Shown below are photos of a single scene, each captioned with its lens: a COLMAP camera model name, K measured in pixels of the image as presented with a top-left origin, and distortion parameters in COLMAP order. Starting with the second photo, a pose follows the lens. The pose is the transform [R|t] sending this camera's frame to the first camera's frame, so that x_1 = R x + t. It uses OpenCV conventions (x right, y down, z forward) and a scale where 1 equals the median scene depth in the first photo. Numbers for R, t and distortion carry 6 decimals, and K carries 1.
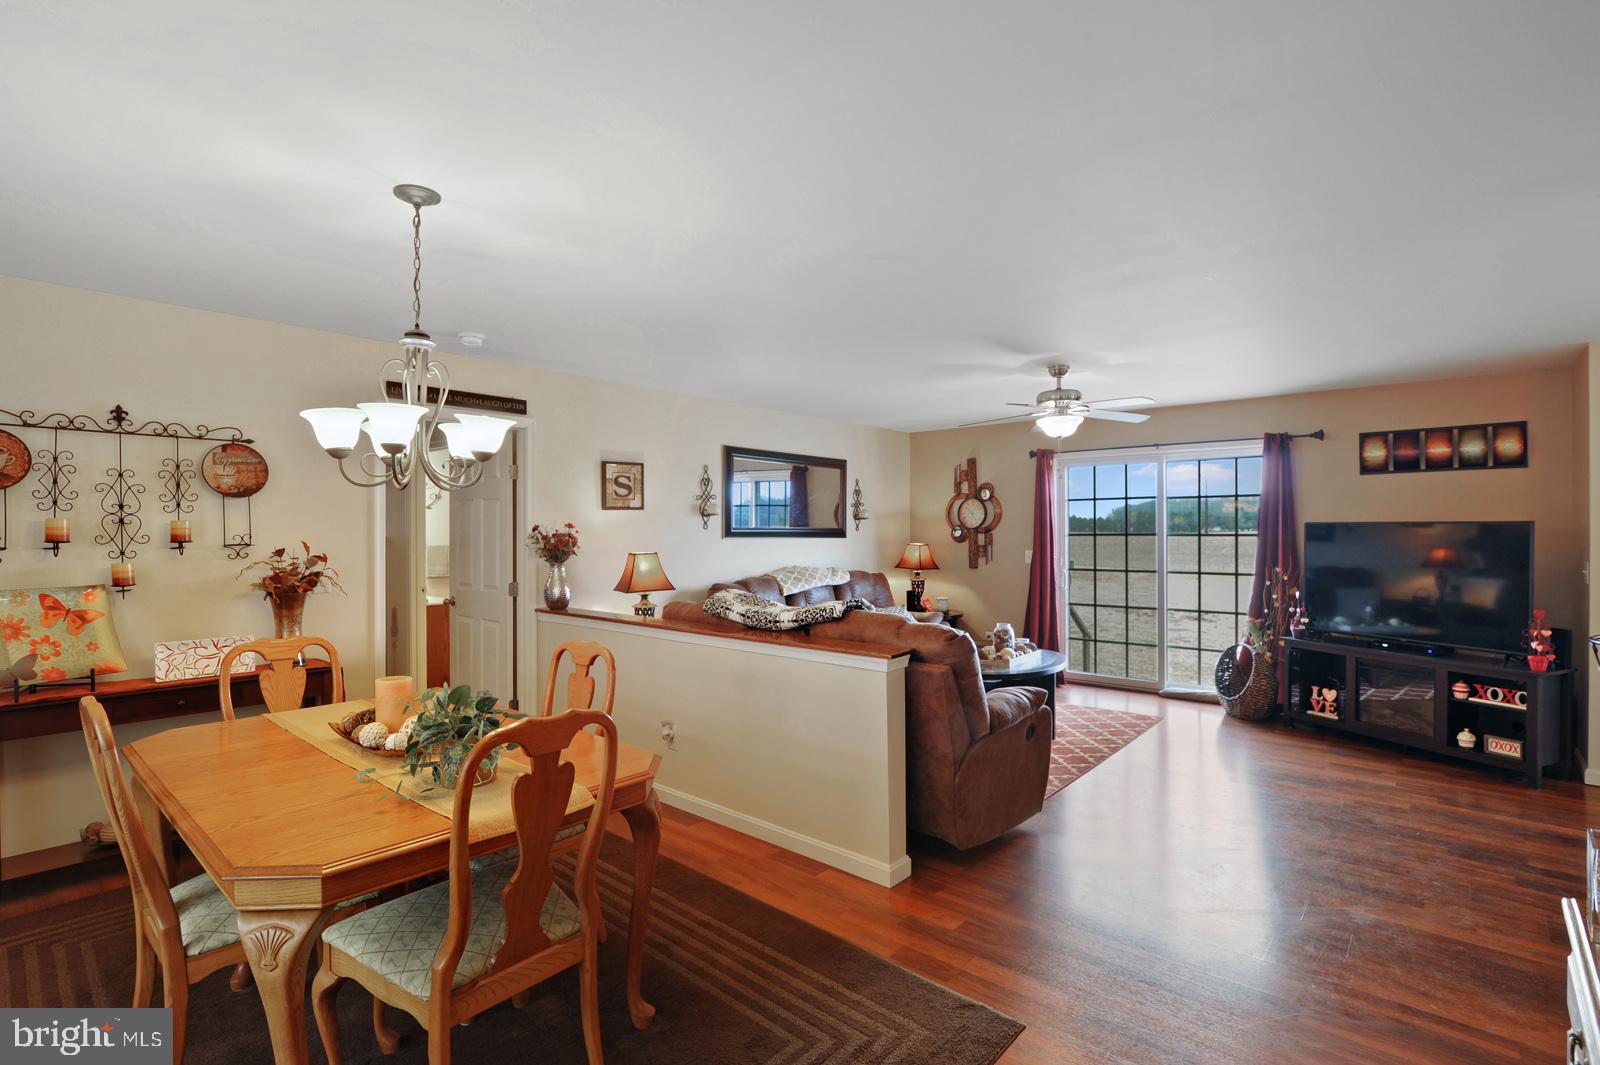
lens RADIAL K [[748.3, 0, 798.9], [0, 748.3, 531.9], [0, 0, 1]] dist [-0.018150, 0.000723]
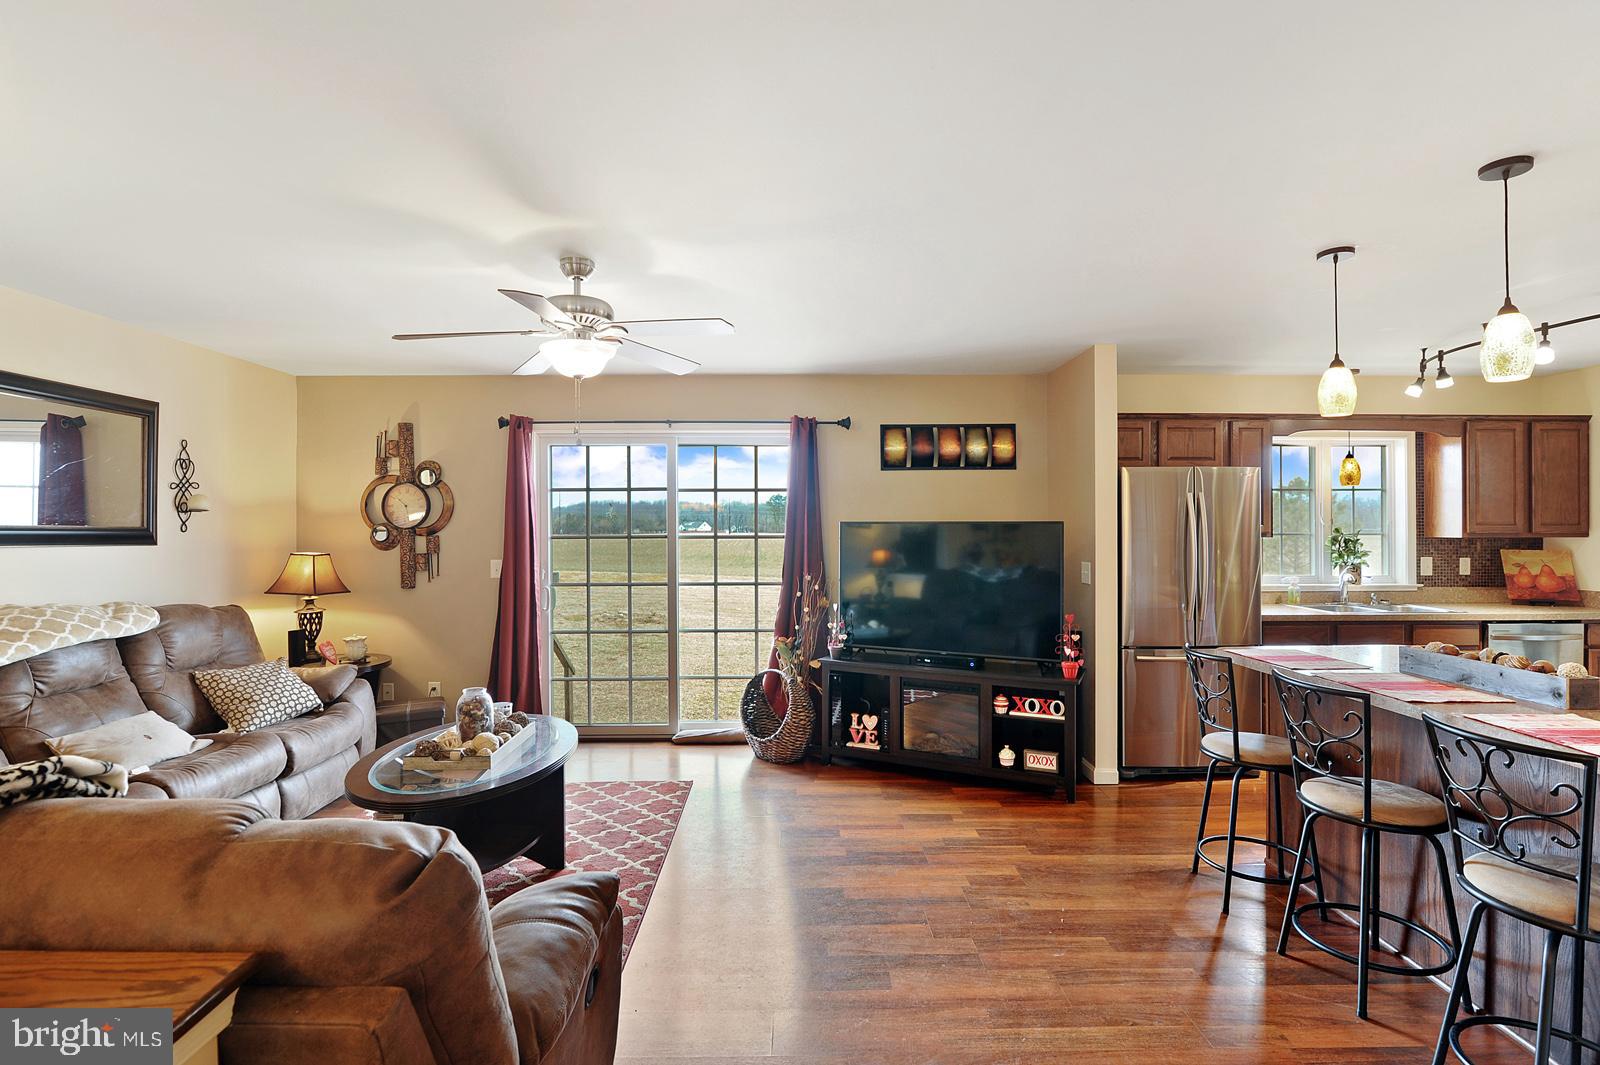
lens RADIAL K [[748.3, 0, 802.6], [0, 748.3, 530.5], [0, 0, 1]] dist [-0.018150, 0.000723]
pose [[0.742305, 0.001713, 0.670060, 0.078334], [0.001190, 0.999992, -0.003875, 0.000229], [-0.670062, 0.003674, 0.742296, 0.427738]]
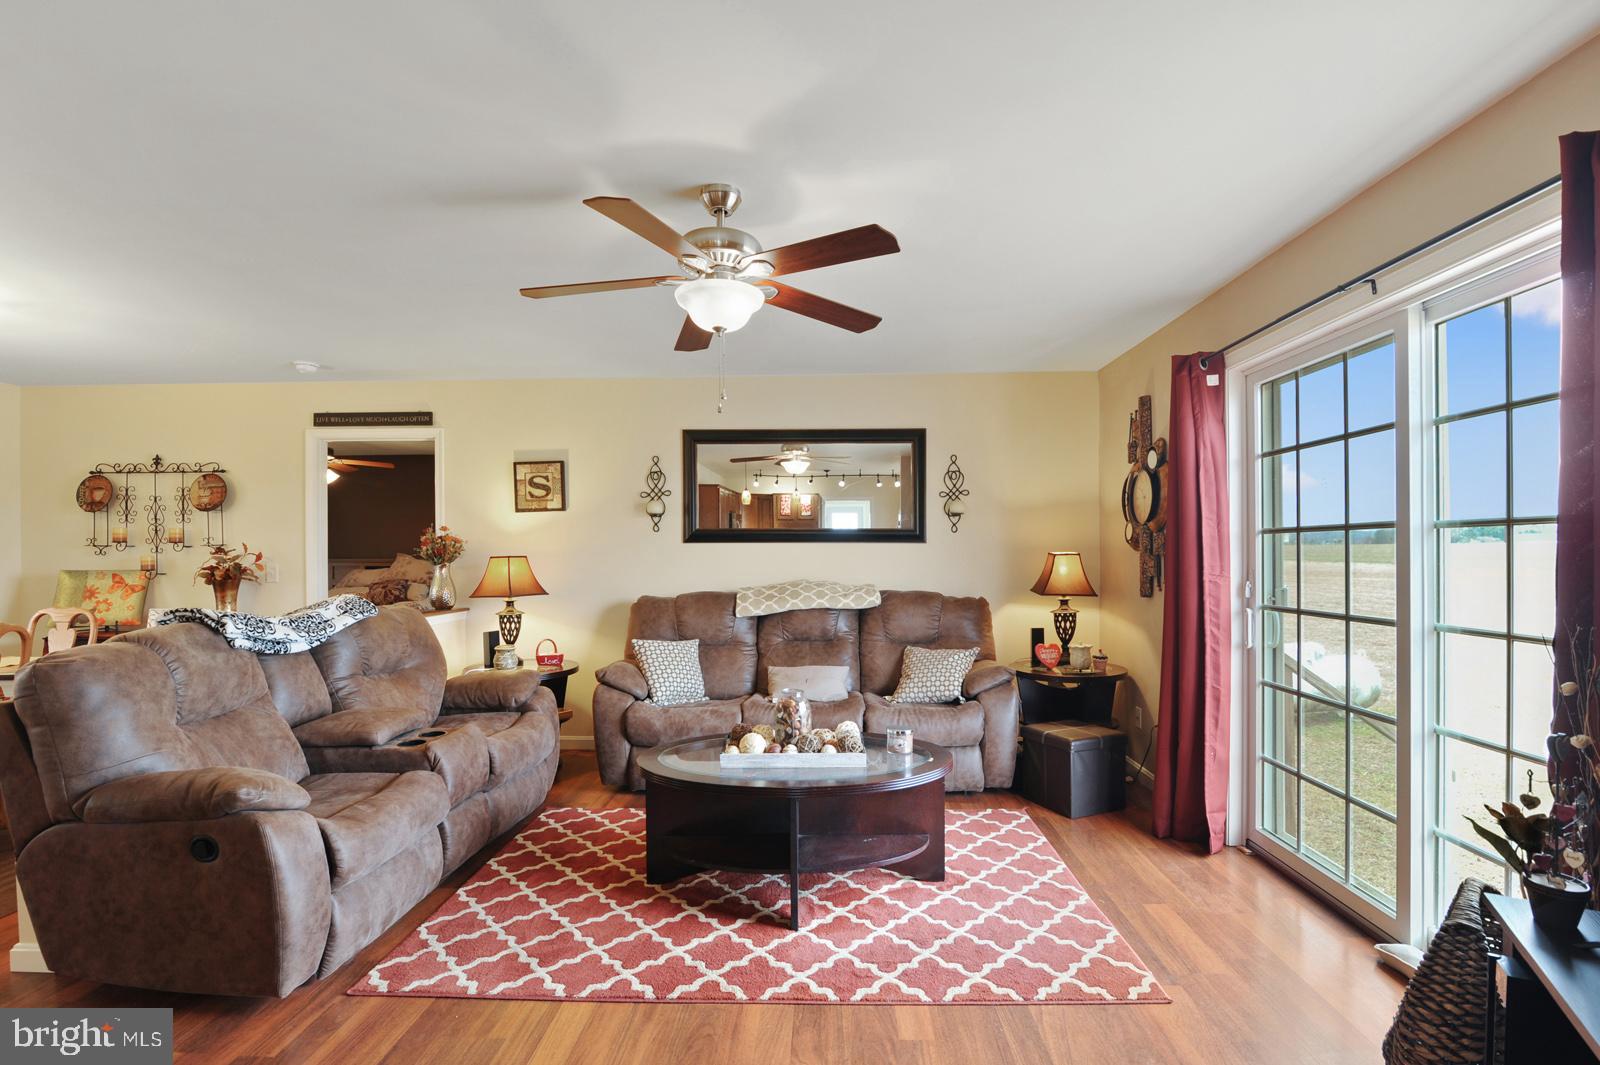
lens RADIAL K [[748.3, 0, 797.2], [0, 748.3, 552.9], [0, 0, 1]] dist [-0.018150, 0.000723]
pose [[0.630803, 0.002927, -0.775937, 0.771510], [0.001817, 0.999985, 0.005249, 0.020128], [0.775941, -0.004721, 0.630788, 0.716390]]
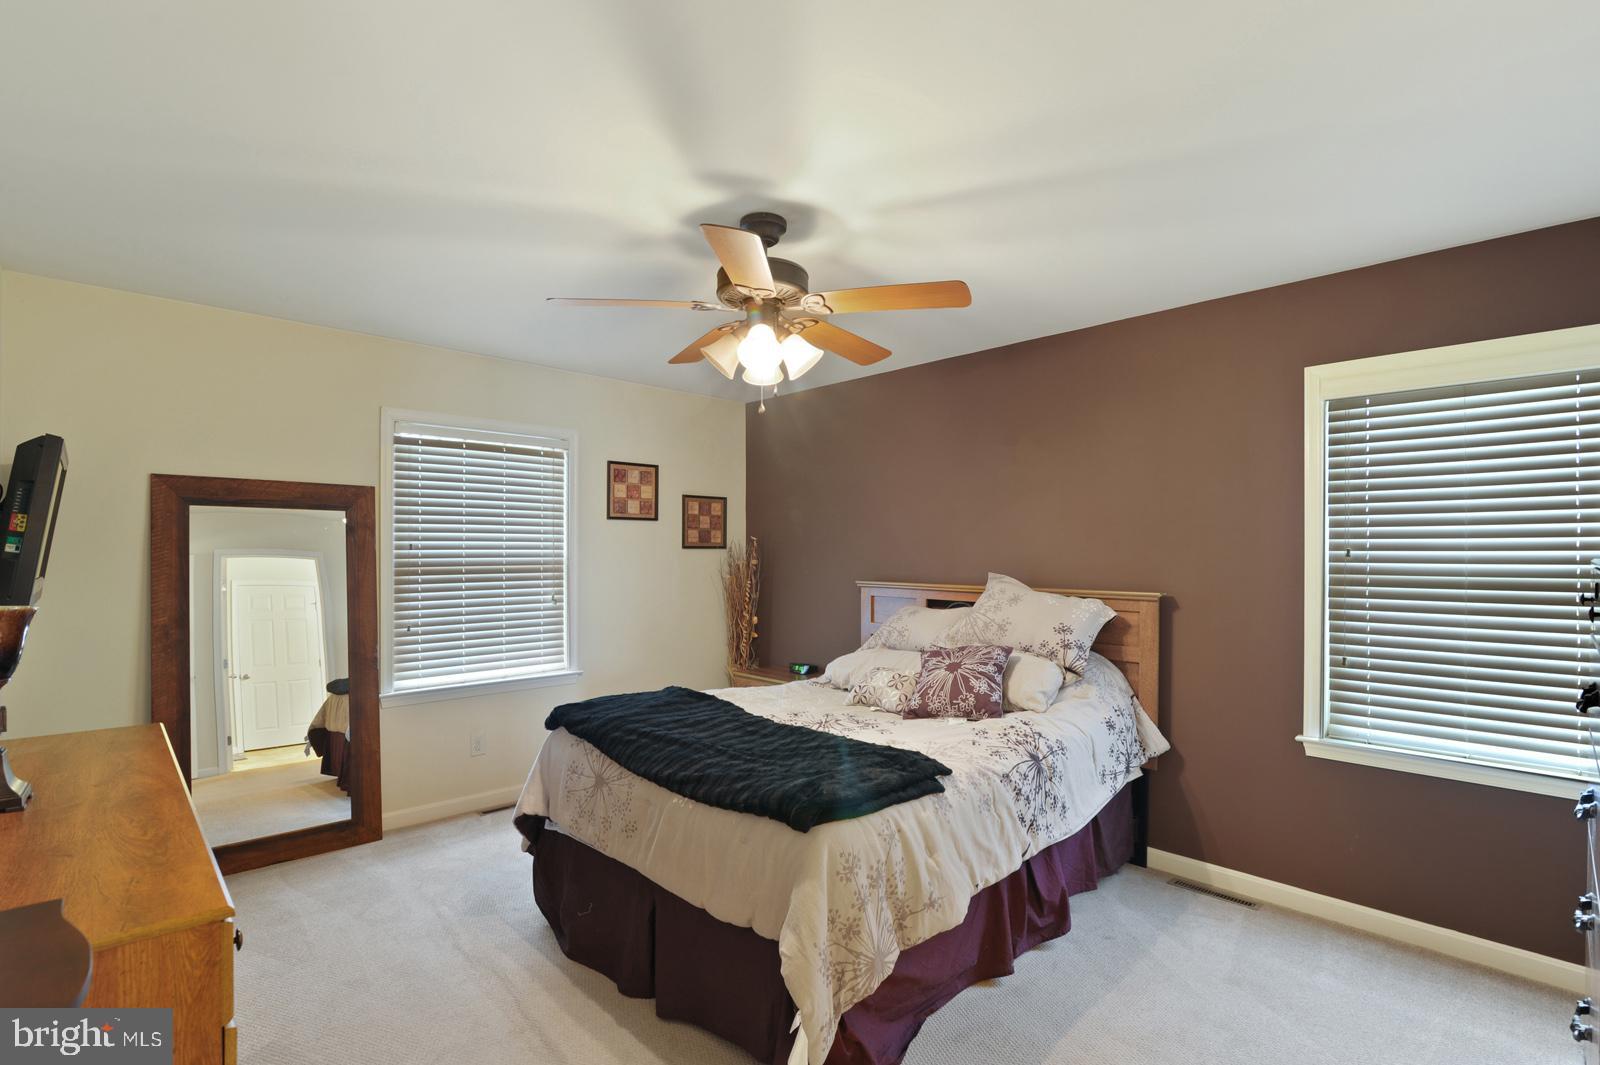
lens RADIAL K [[748.3, 0, 793.0], [0, 748.3, 545.1], [0, 0, 1]] dist [-0.018150, 0.000723]
pose [[-0.088194, -0.003856, -0.996096, -0.489196], [-0.006562, 0.999973, -0.003290, 0.001298], [0.996082, 0.006246, -0.088216, 0.975909]]
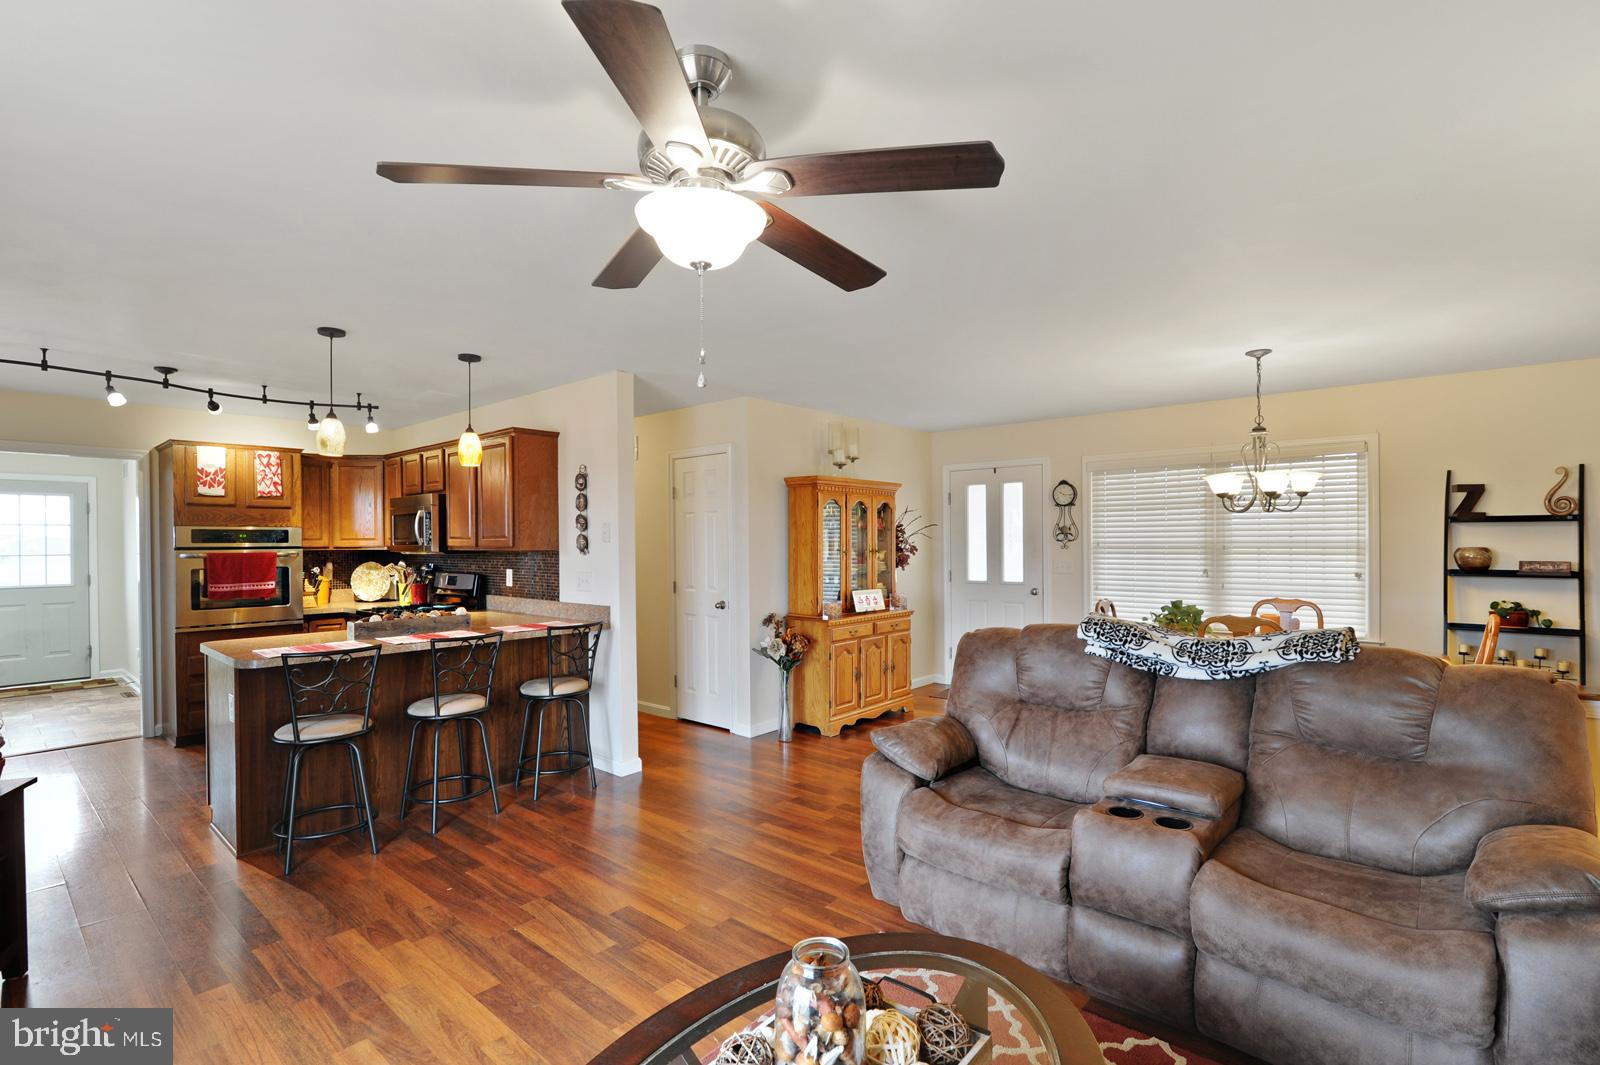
lens RADIAL K [[748.3, 0, 801.7], [0, 748.3, 544.4], [0, 0, 1]] dist [-0.018150, 0.000723]
pose [[-0.999786, 0.009195, -0.018551, 0.311691], [0.009080, 0.999939, 0.006234, -0.000186], [0.018607, 0.006065, -0.999808, 1.340591]]
